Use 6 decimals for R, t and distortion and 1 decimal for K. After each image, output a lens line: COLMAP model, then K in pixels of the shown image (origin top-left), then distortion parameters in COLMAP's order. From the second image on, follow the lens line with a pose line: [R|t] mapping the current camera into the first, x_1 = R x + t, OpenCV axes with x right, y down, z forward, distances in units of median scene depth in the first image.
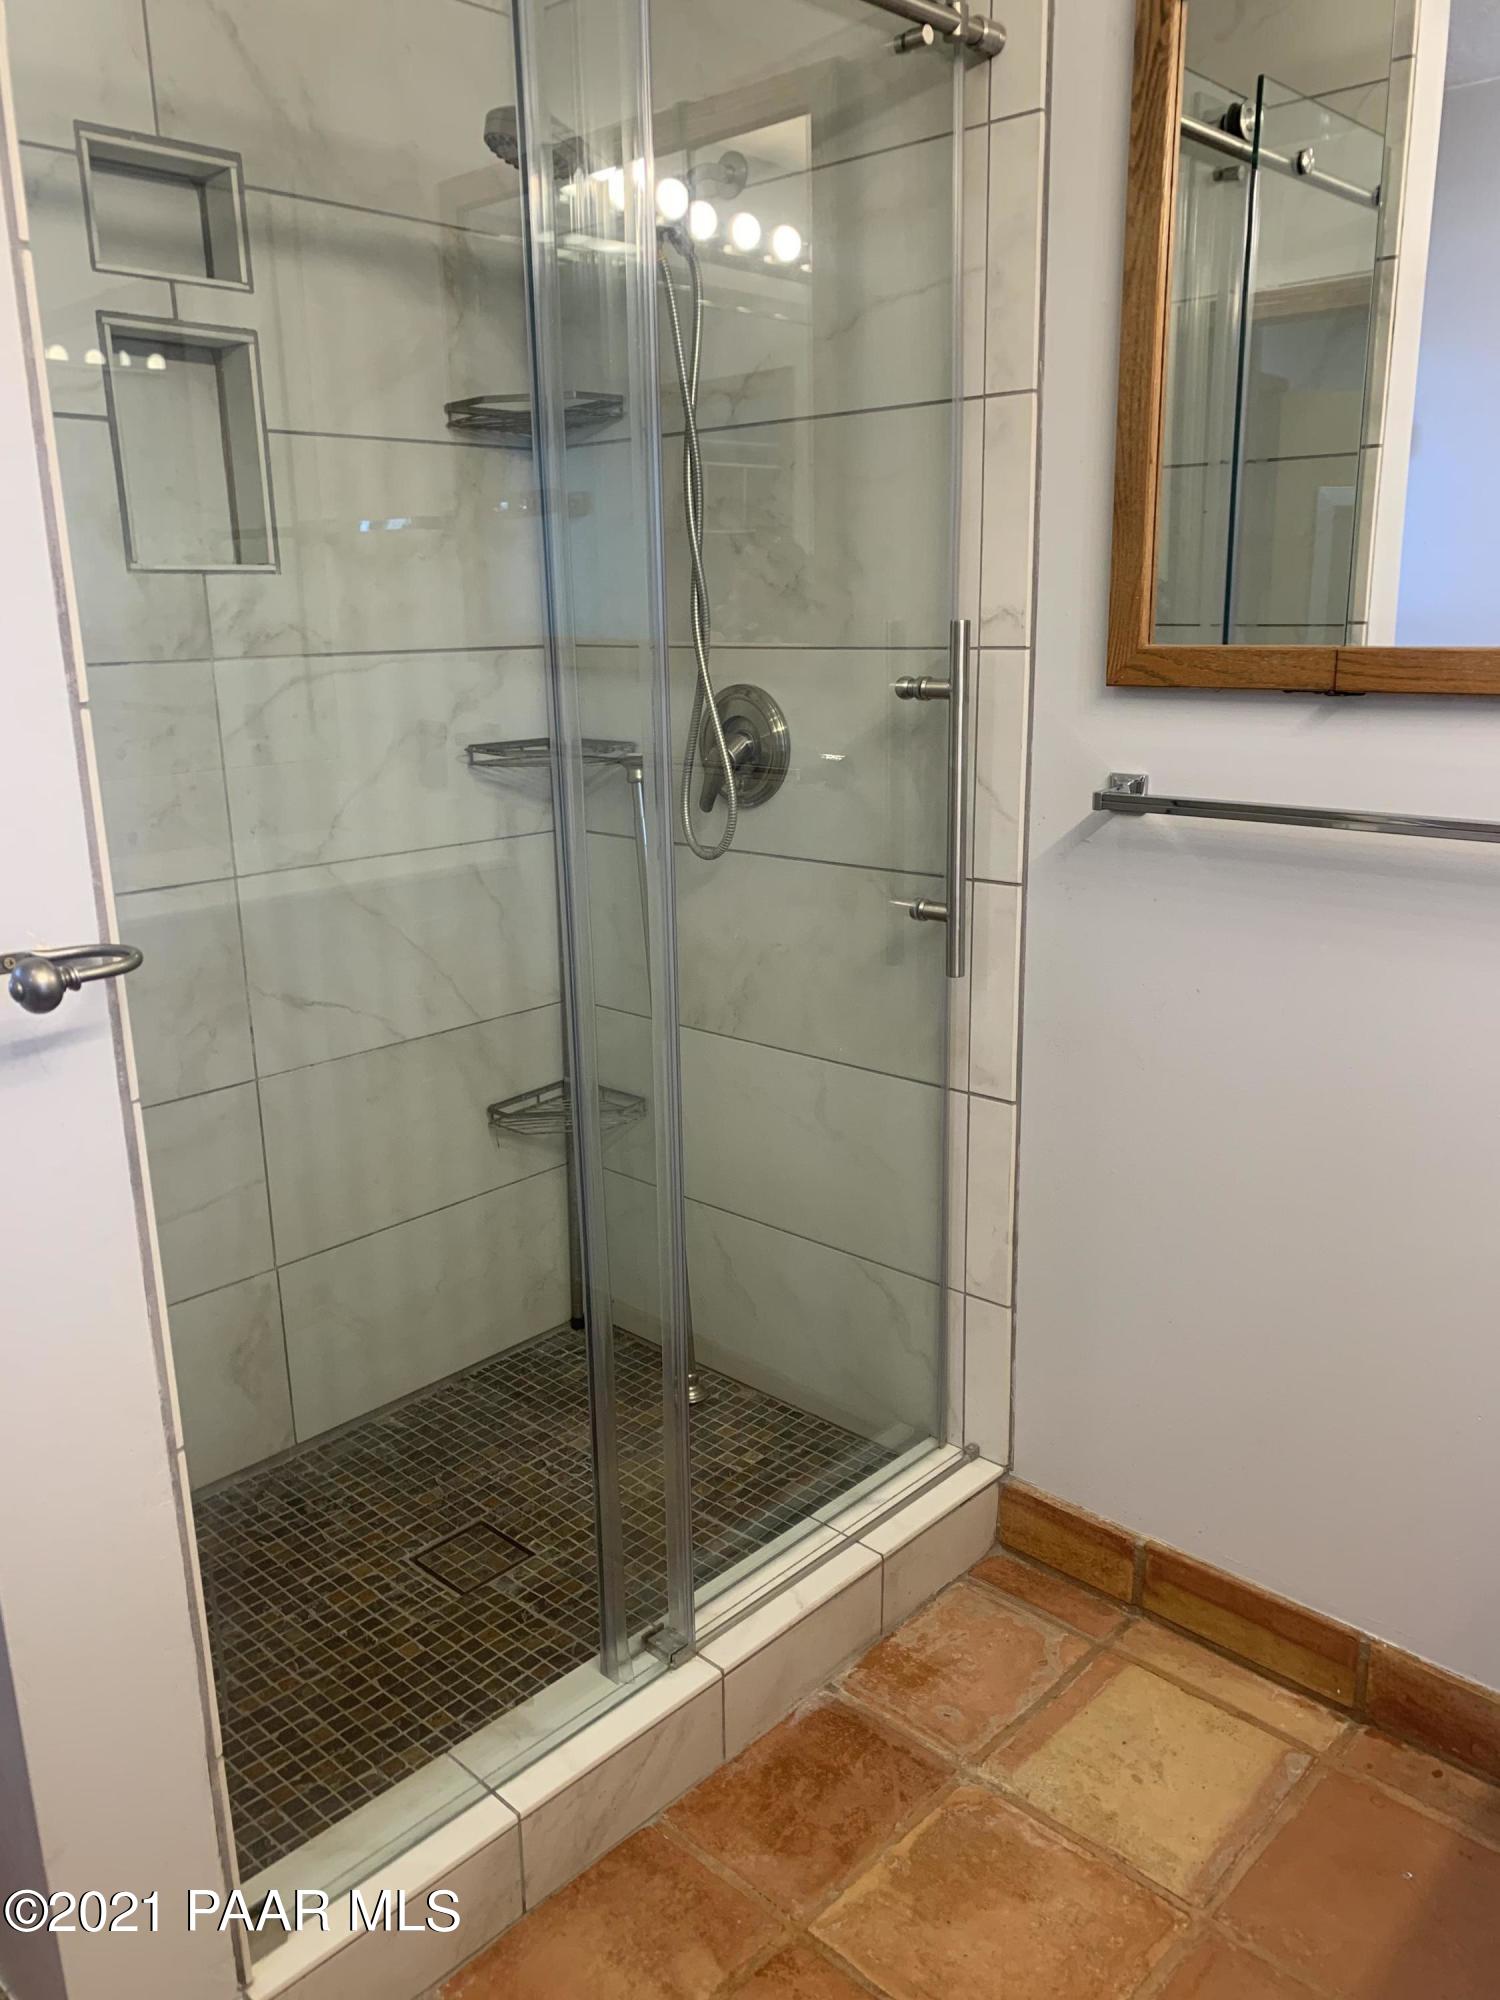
lens RADIAL K [[1530.9, 0, 754.3], [0, 1530.9, 1007.3], [0, 0, 1]] dist [0.046726, -0.049329]
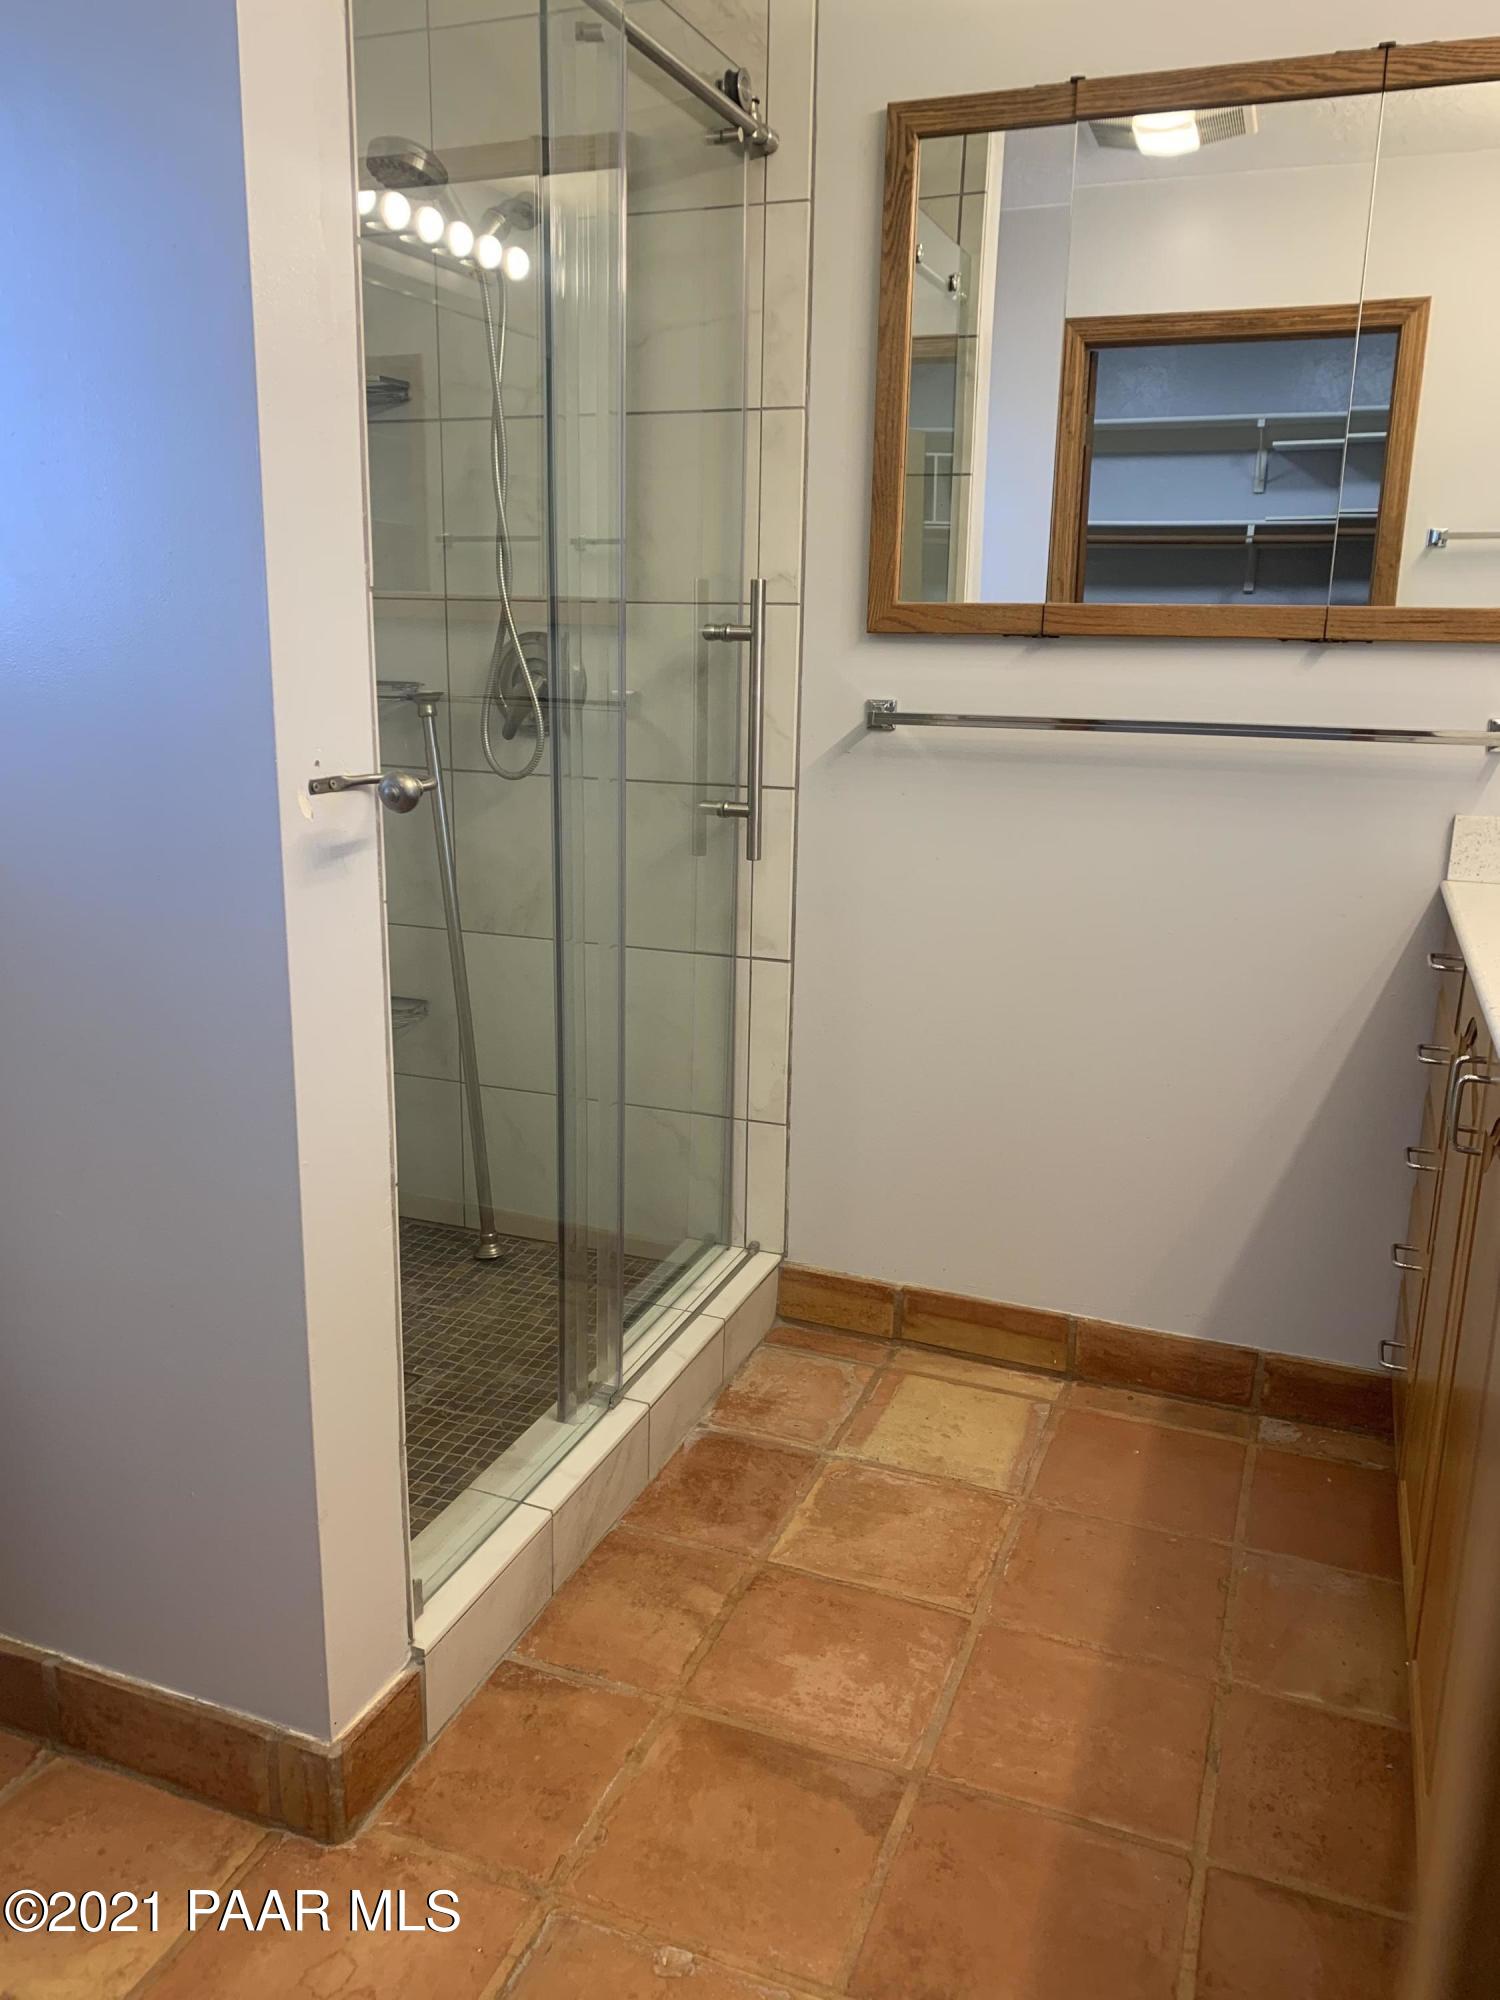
lens RADIAL K [[1530.9, 0, 723.5], [0, 1530.9, 987.6], [0, 0, 1]] dist [0.046726, -0.049329]
pose [[0.930592, -0.055322, 0.361854, -0.376027], [0.062116, 0.998043, -0.007159, 0.098321], [-0.360750, 0.029140, 0.932207, -0.186357]]
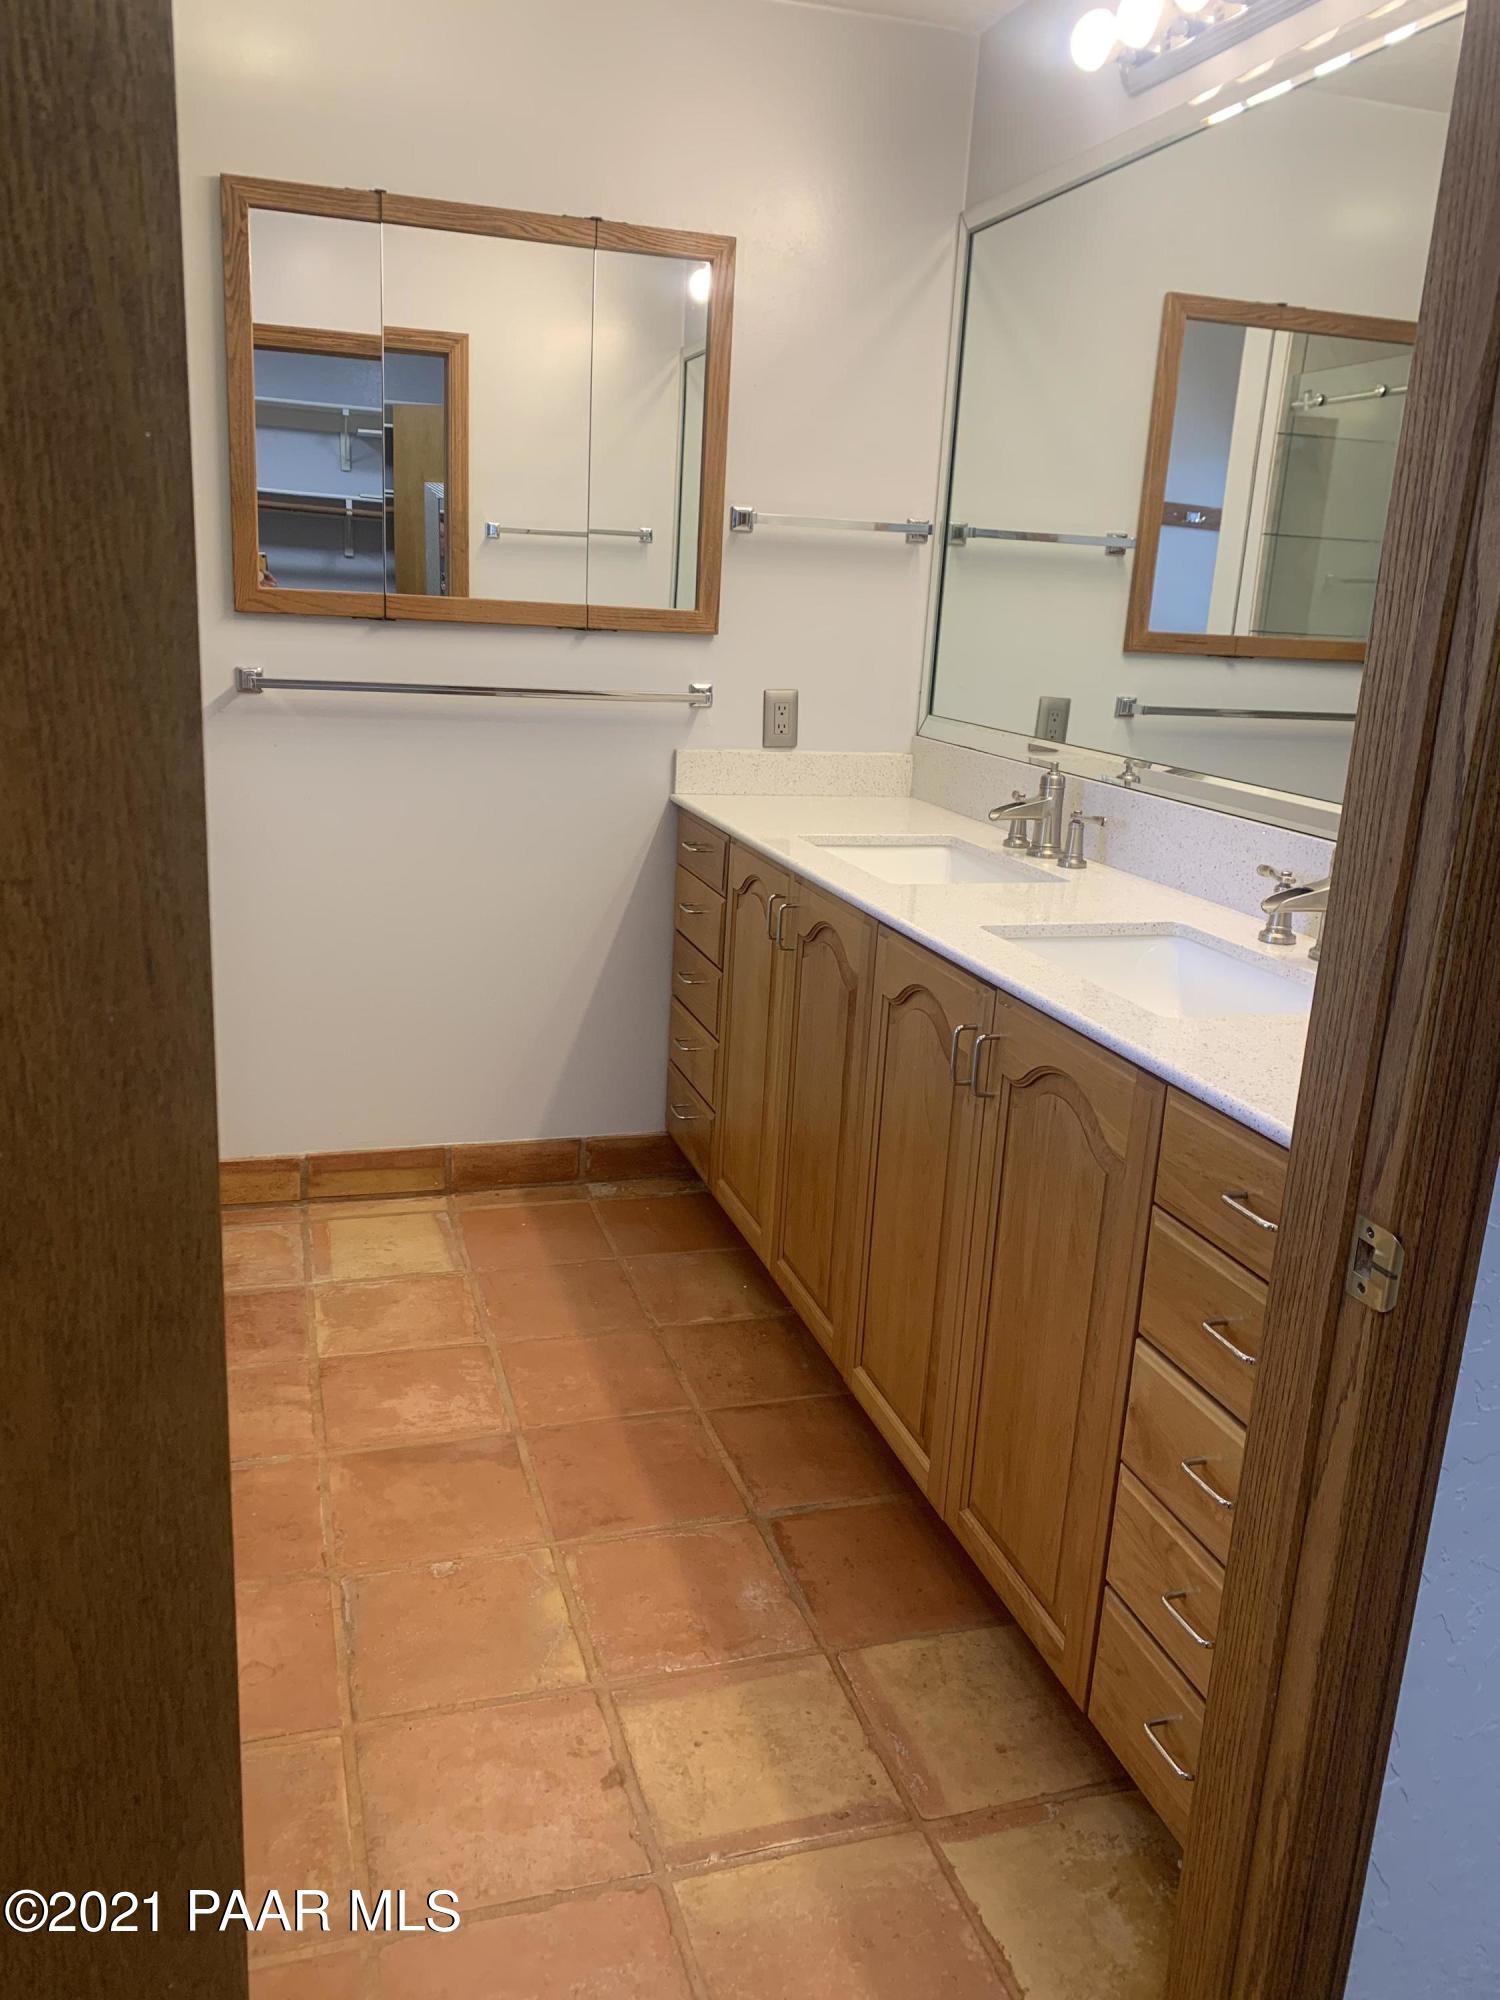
lens RADIAL K [[1530.9, 0, 738.7], [0, 1530.9, 979.4], [0, 0, 1]] dist [0.046726, -0.049329]
pose [[0.495557, -0.175109, 0.850741, -0.909605], [0.161444, 0.980968, 0.107873, 0.075349], [-0.853440, 0.083890, 0.514396, -0.230159]]
